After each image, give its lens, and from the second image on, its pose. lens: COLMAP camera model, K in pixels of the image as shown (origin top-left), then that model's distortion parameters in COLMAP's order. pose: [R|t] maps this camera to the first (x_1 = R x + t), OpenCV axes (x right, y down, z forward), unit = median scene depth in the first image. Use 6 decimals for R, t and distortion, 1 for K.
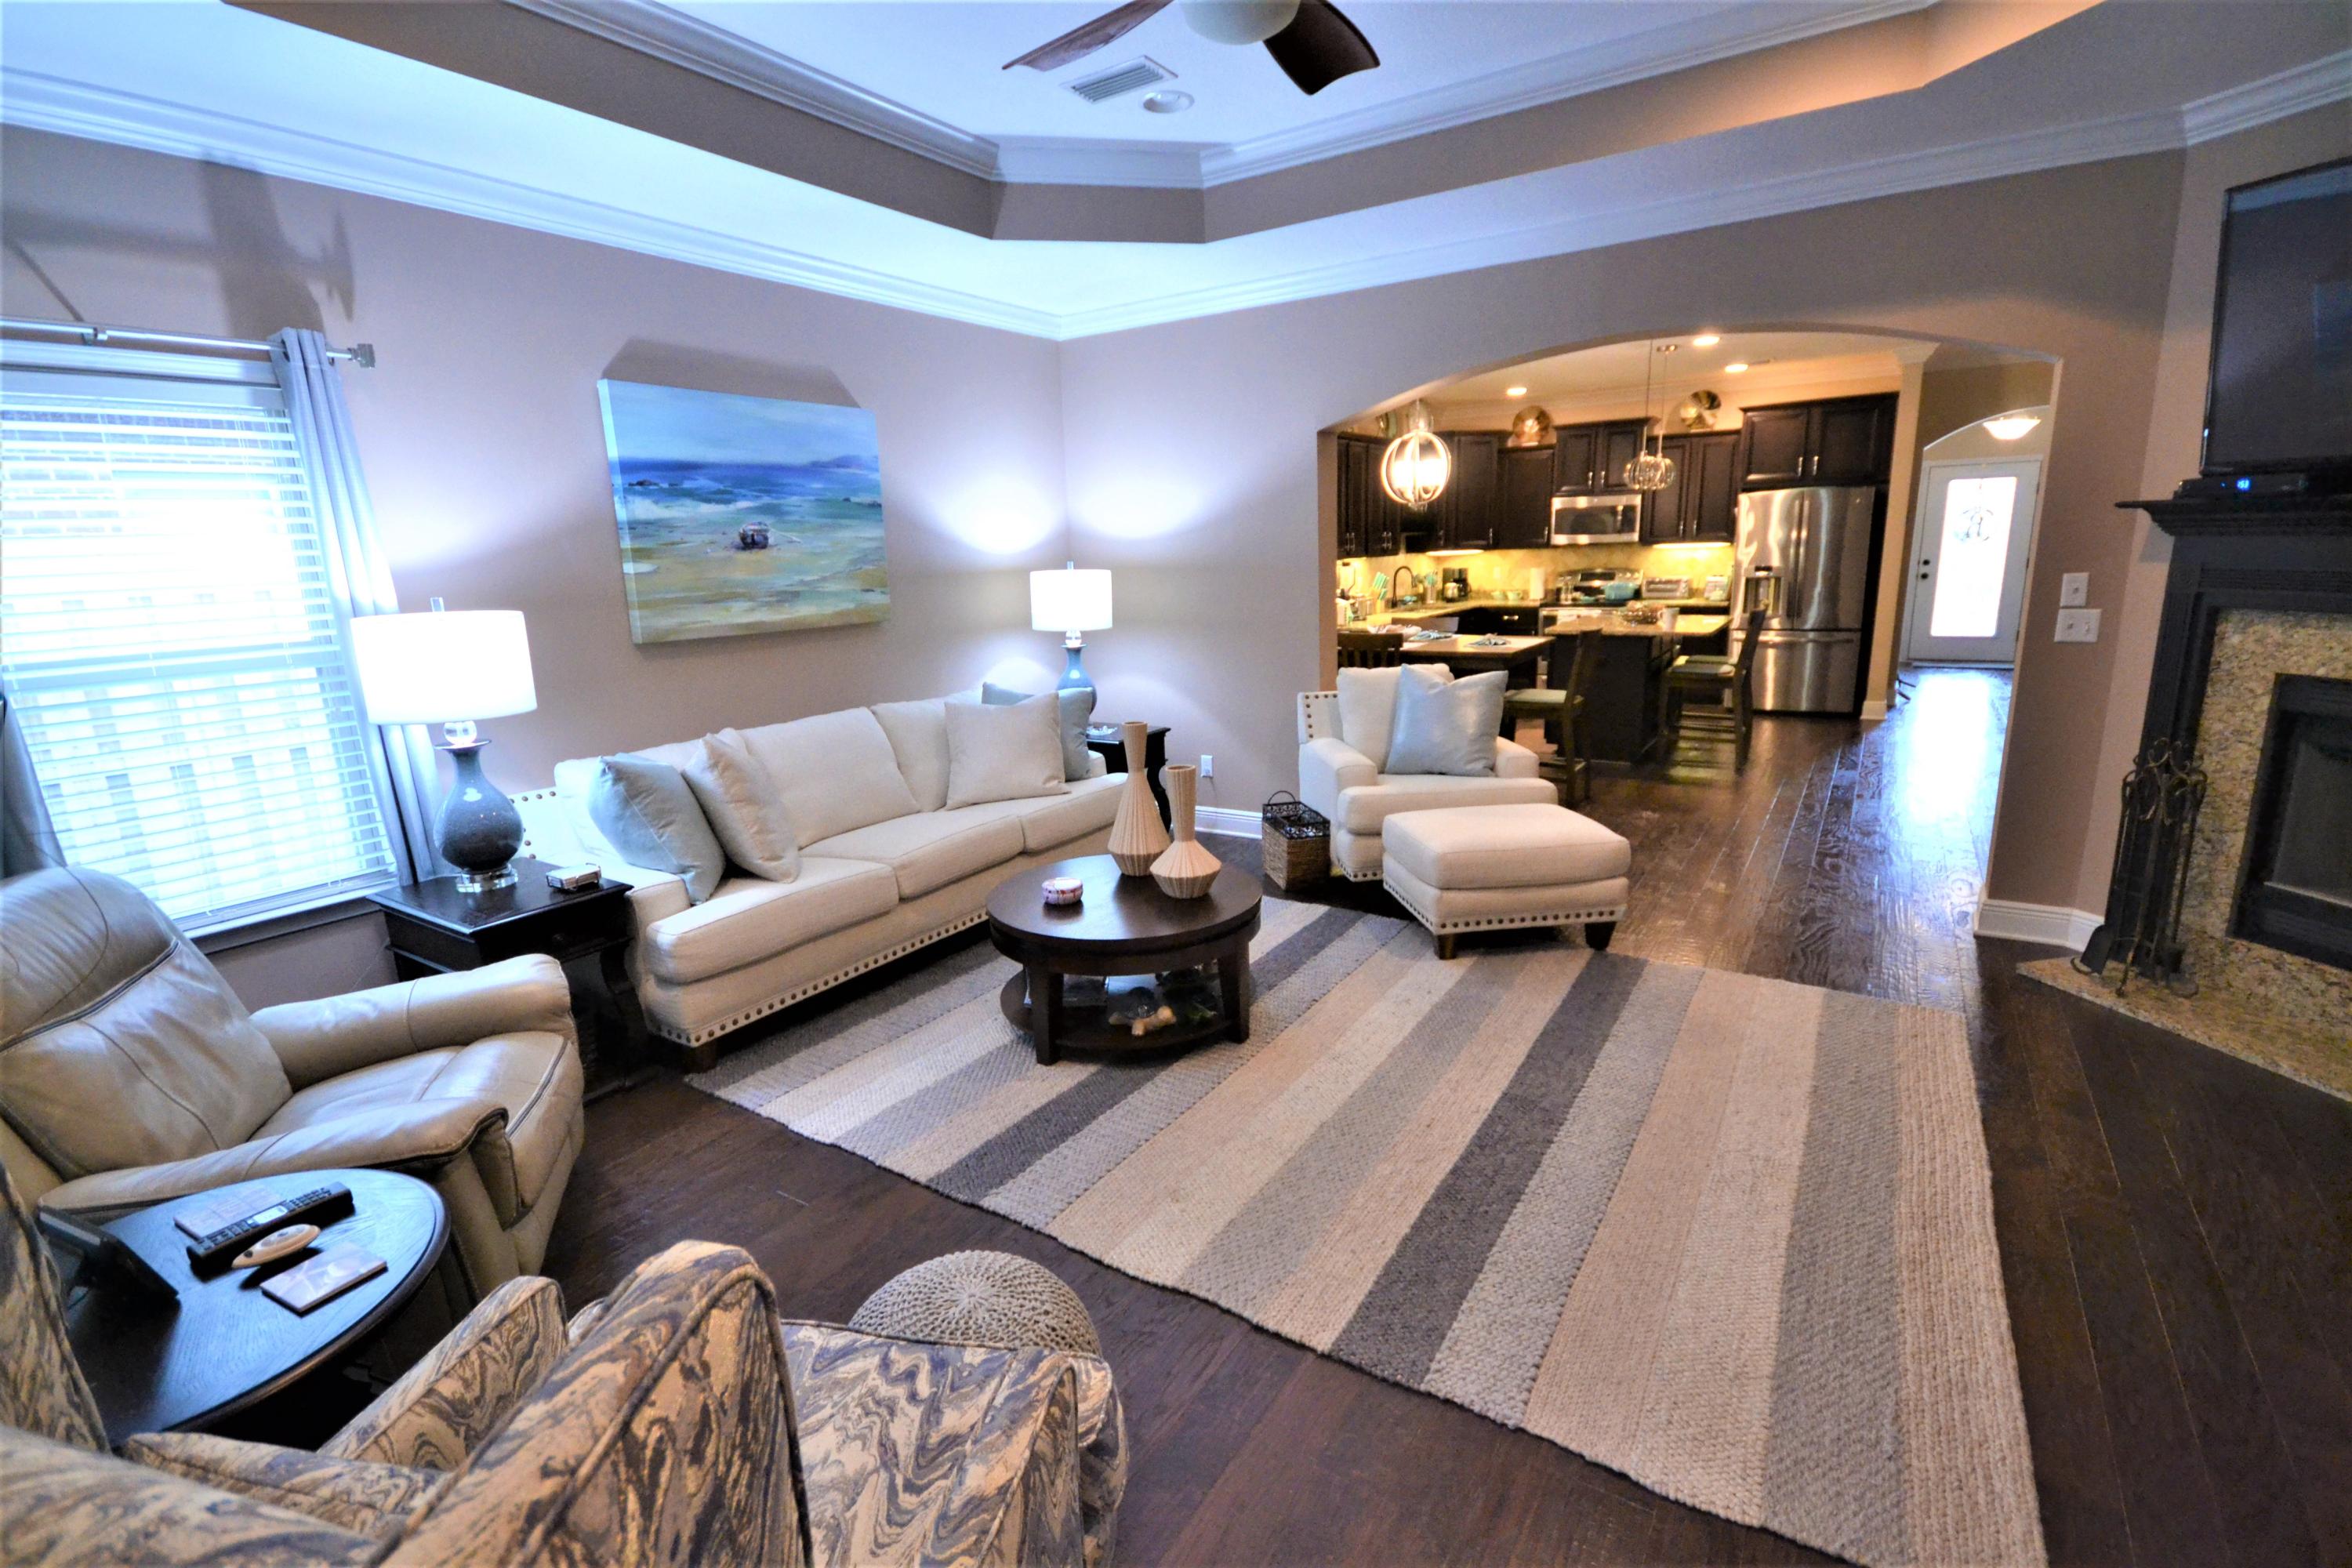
lens RADIAL K [[1079.7, 0, 1145.4], [0, 1079.7, 786.5], [0, 0, 1]] dist [0.016207, -0.011954]
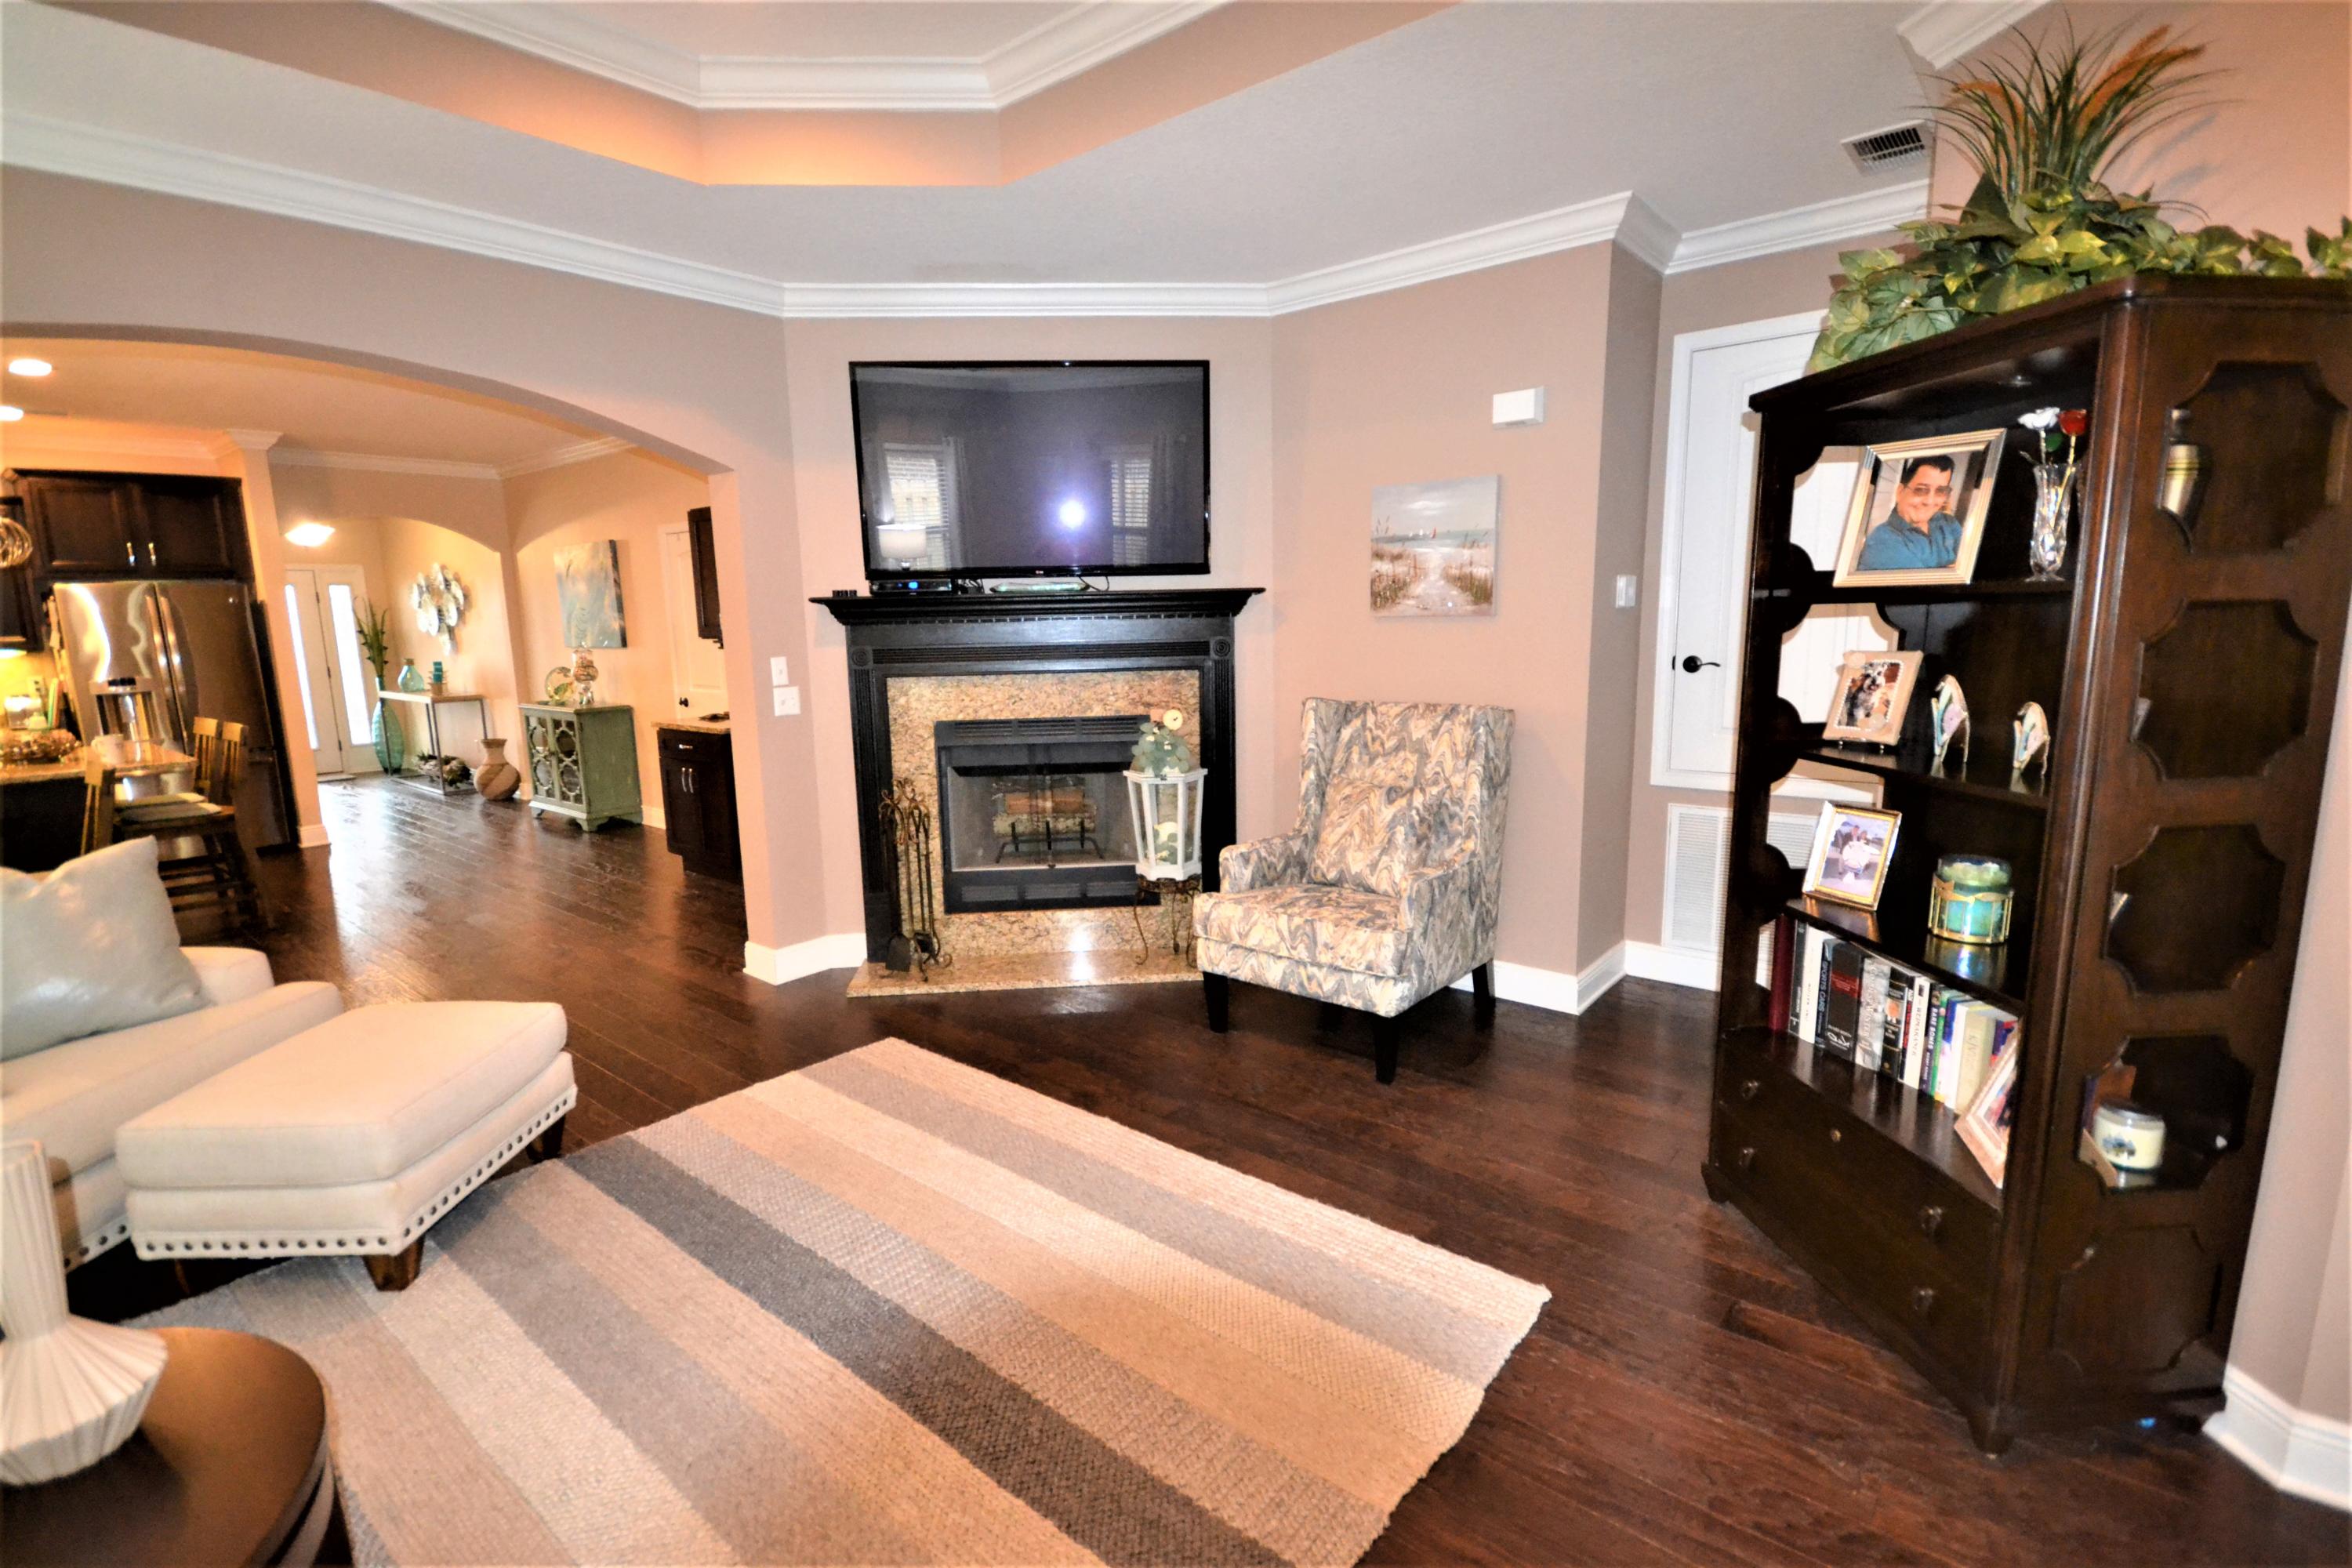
lens RADIAL K [[1079.7, 0, 1173.9], [0, 1079.7, 784.7], [0, 0, 1]] dist [0.016207, -0.011954]
pose [[0.103402, -0.125383, 0.986705, -0.116806], [0.233173, 0.967434, 0.098499, -0.035029], [-0.966922, 0.219888, 0.129270, 0.206749]]
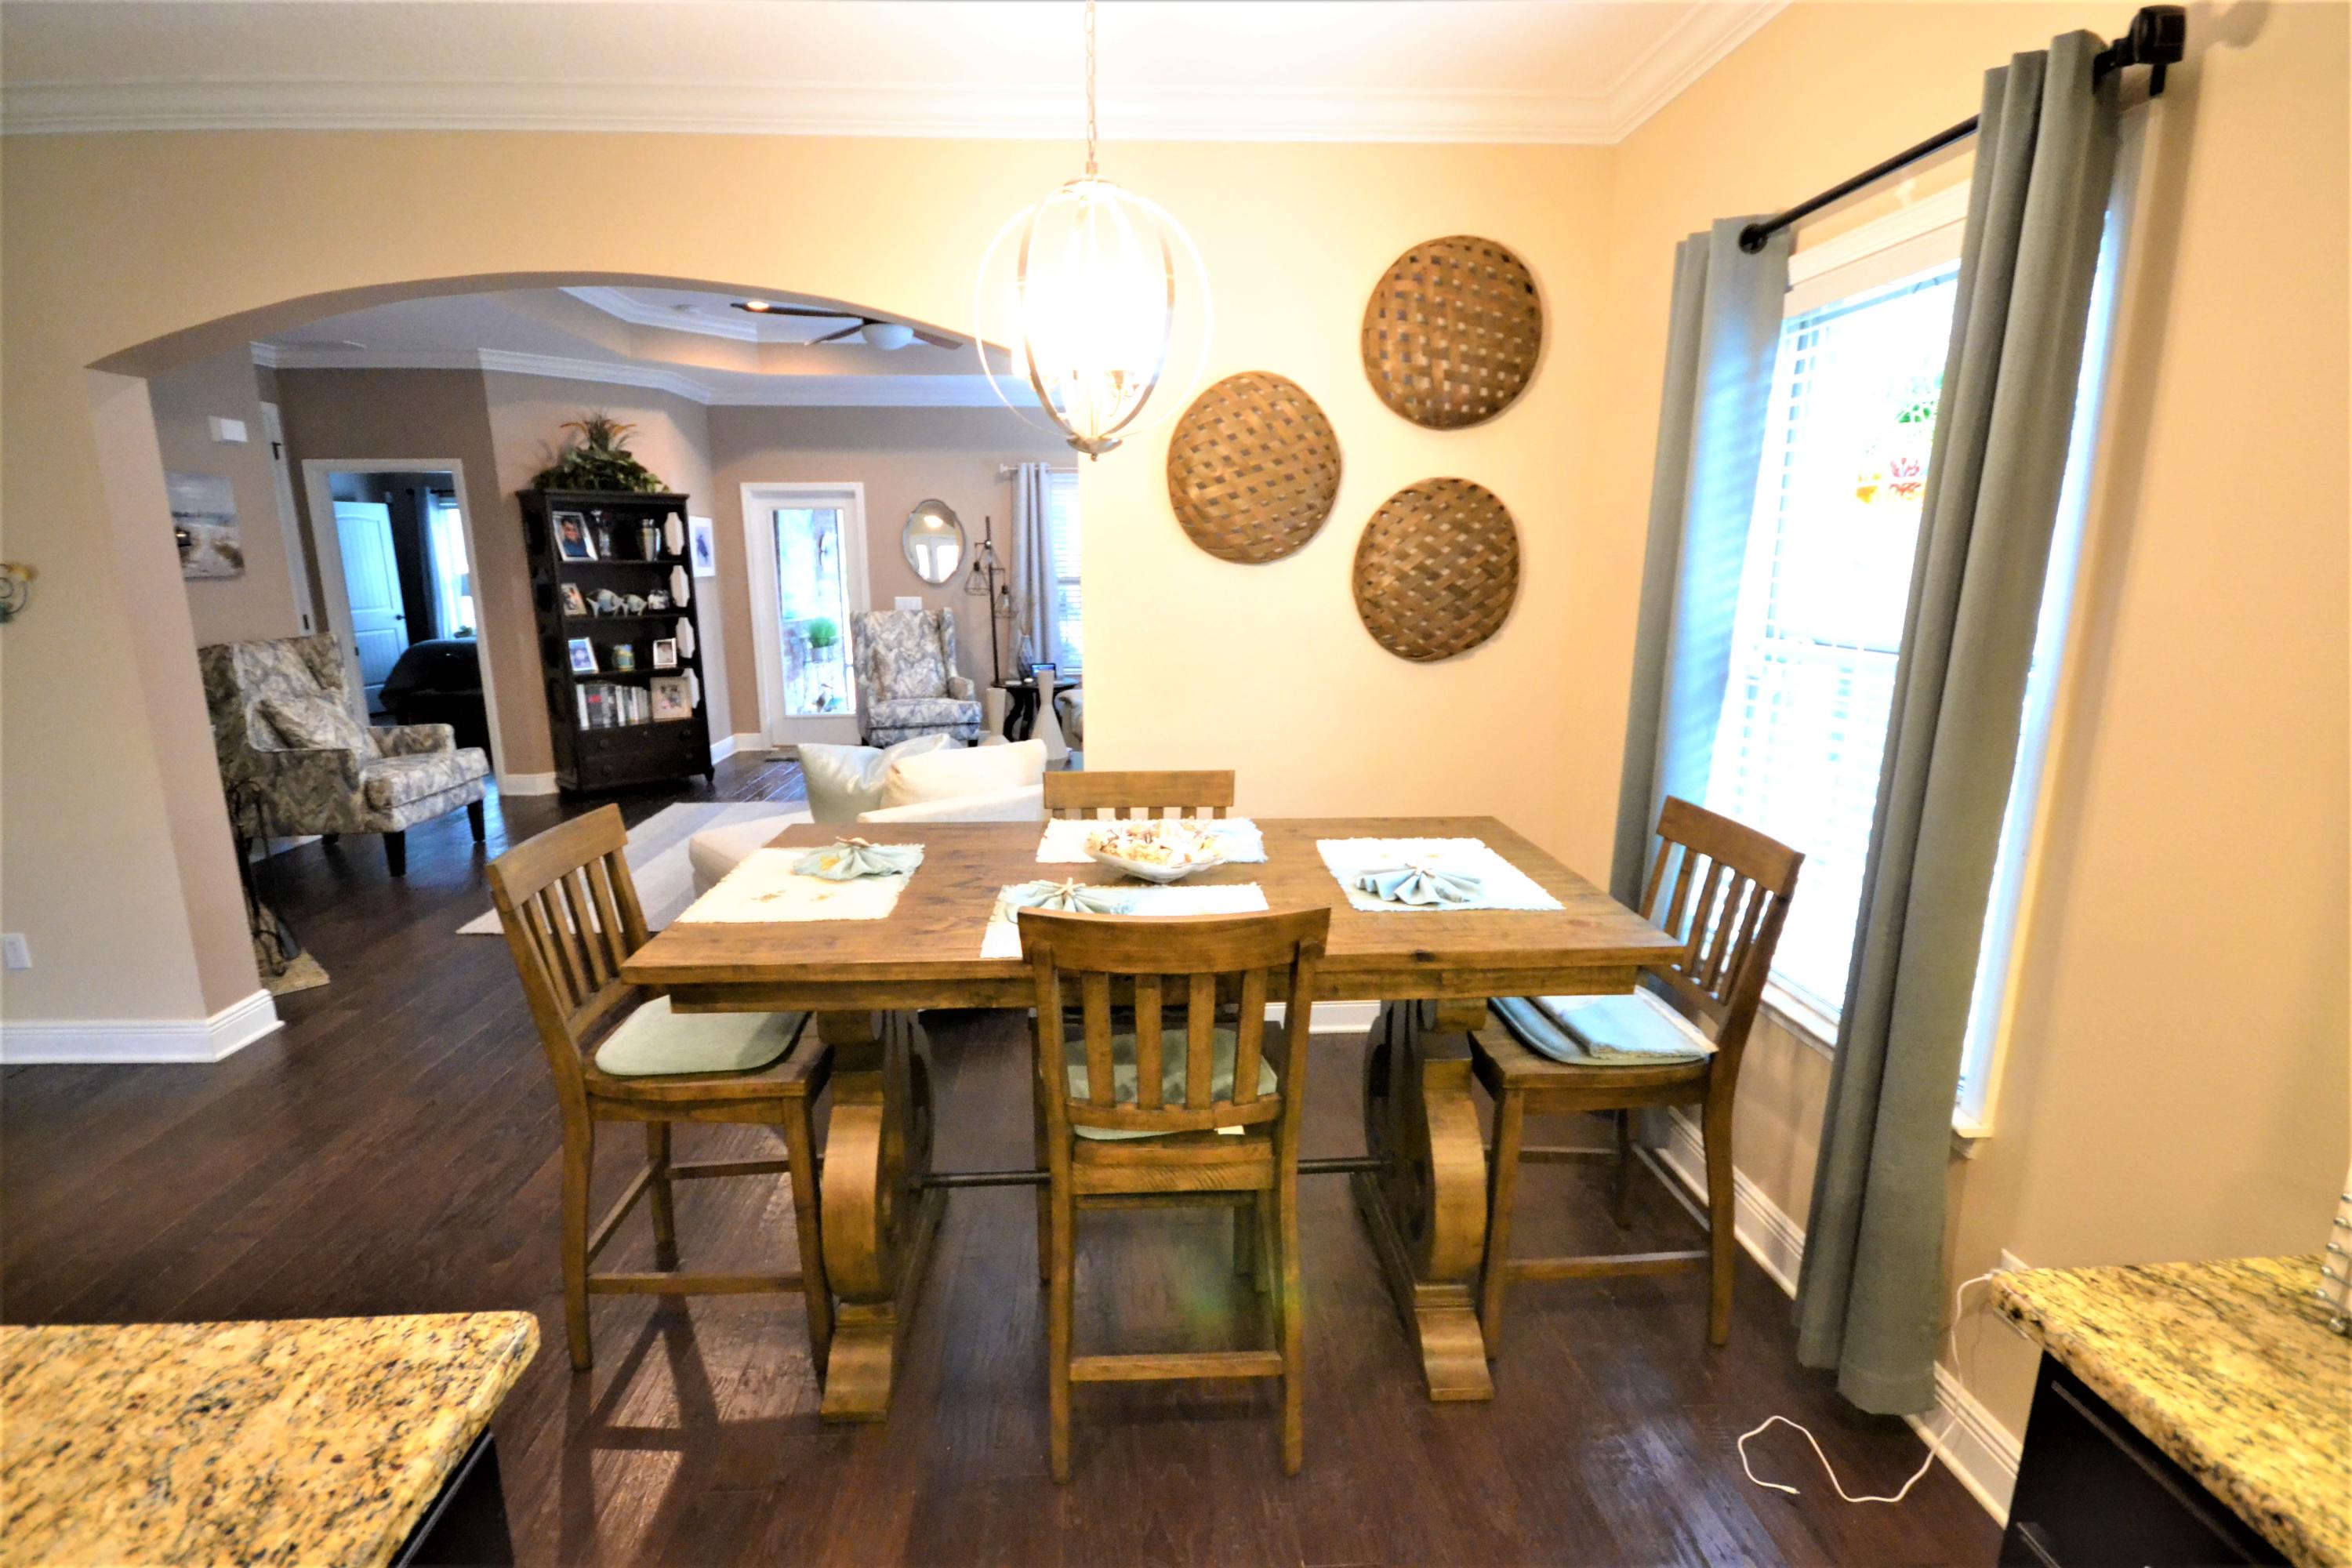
lens RADIAL K [[1079.7, 0, 1167.0], [0, 1079.7, 788.5], [0, 0, 1]] dist [0.016207, -0.011954]
pose [[-0.803055, 0.166298, -0.572231, 0.314360], [-0.098079, 0.910290, 0.402185, -0.228744], [0.587778, 0.379100, -0.714702, 0.962013]]
